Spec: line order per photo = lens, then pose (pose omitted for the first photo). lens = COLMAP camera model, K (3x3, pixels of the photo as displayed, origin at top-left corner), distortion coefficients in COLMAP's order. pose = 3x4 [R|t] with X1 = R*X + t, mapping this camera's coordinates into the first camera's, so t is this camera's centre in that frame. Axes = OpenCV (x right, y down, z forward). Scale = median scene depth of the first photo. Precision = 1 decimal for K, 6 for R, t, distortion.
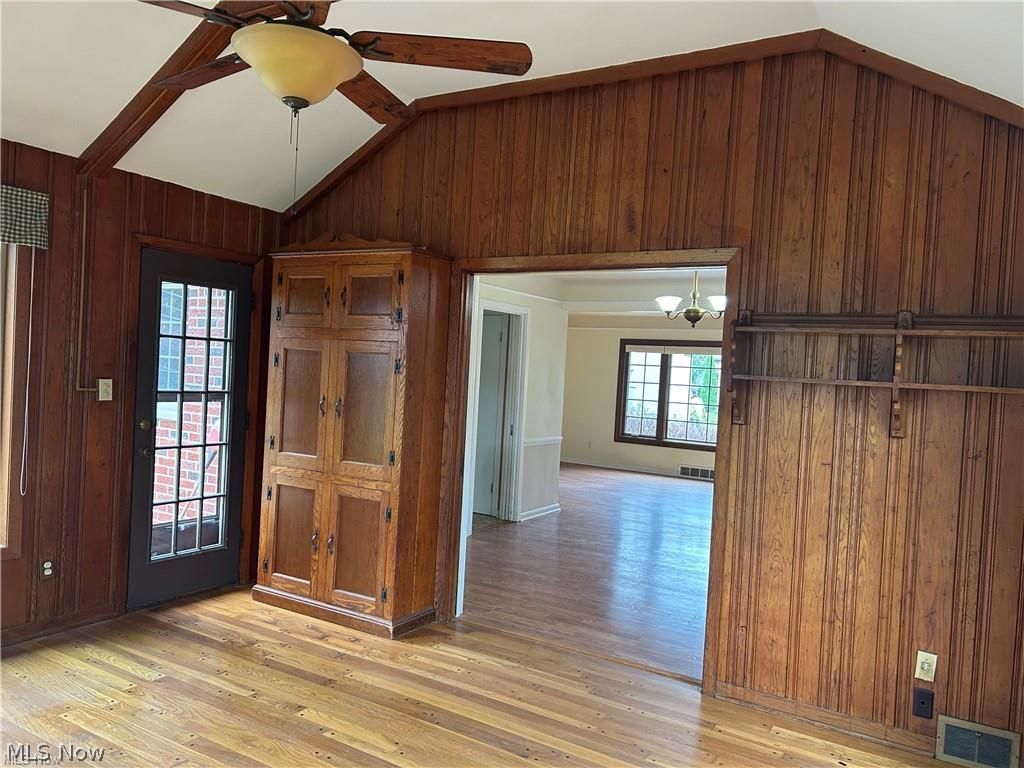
lens RADIAL K [[768.7, 0, 511.7], [0, 768.7, 385.8], [0, 0, 1]] dist [0.052032, -0.054336]
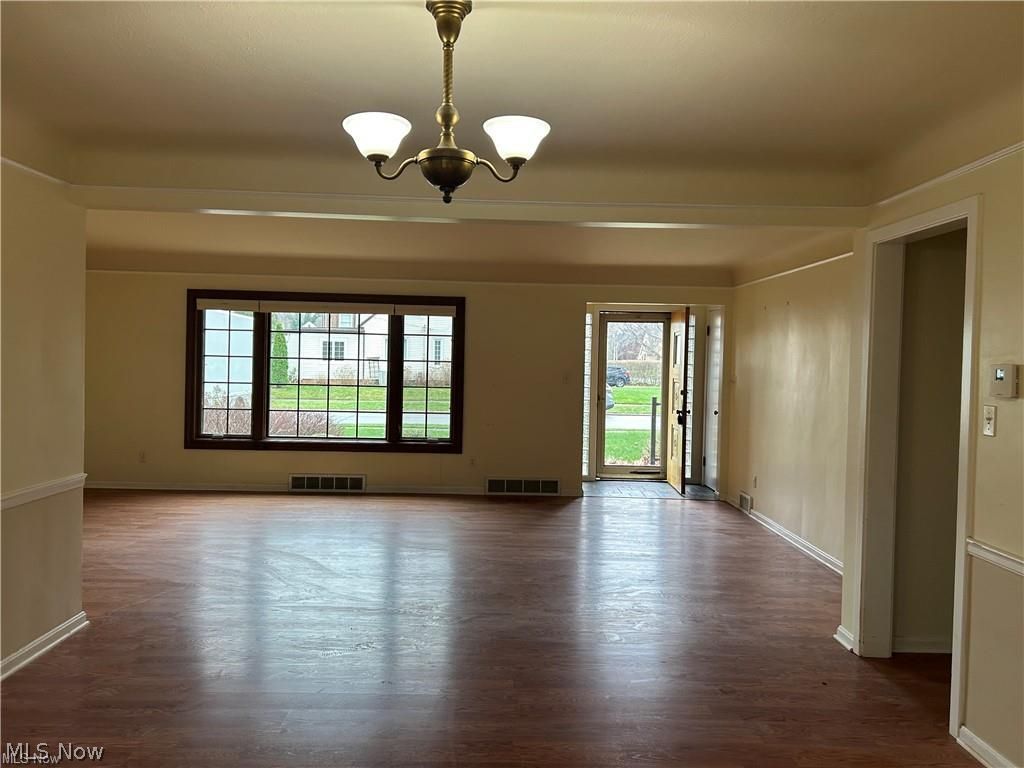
lens RADIAL K [[768.7, 0, 513.1], [0, 768.7, 382.3], [0, 0, 1]] dist [0.052032, -0.054336]
pose [[0.847762, -0.043645, 0.528579, 0.026028], [0.028006, 0.998902, 0.037562, 0.000562], [-0.529638, -0.017041, 0.848053, 0.306102]]
